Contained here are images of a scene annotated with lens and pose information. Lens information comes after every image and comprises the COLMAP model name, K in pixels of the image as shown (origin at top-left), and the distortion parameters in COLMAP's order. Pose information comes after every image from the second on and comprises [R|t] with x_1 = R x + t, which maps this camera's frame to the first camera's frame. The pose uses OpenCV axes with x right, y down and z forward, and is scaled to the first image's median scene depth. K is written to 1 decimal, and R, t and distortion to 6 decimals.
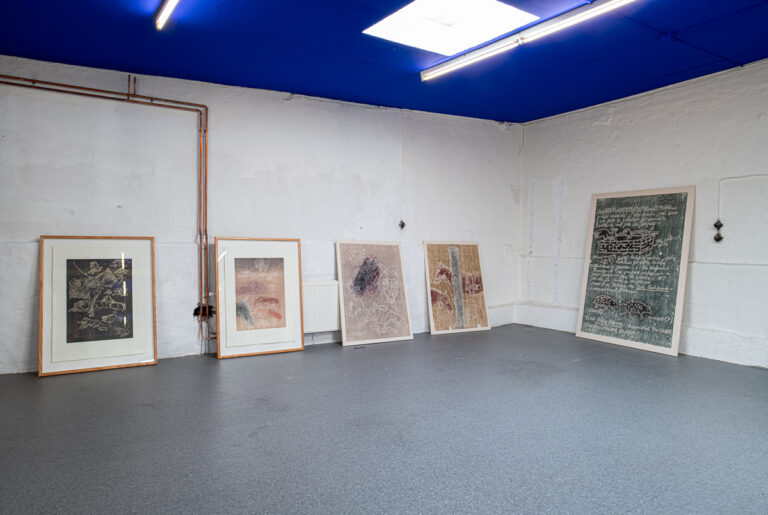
lens RADIAL K [[480.8, 0, 371.9], [0, 480.8, 251.8], [0, 0, 1]] dist [-0.084803, 0.085005]
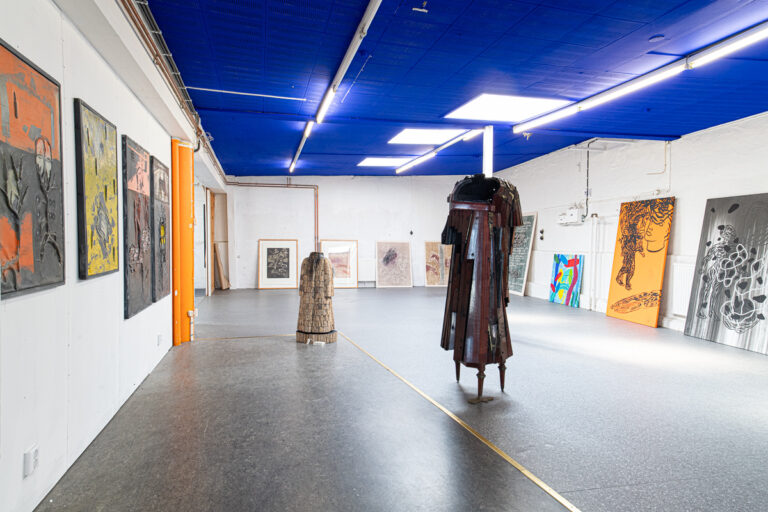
lens RADIAL K [[462.9, 0, 384.0], [0, 462.9, 256.0], [0, 0, 1]] dist [0.031125, 0.024068]
pose [[0.936755, 0.006010, -0.349933, 0.730940], [-0.002332, 0.999938, 0.010930, 0.024824], [0.349977, -0.009423, 0.936711, -1.009823]]
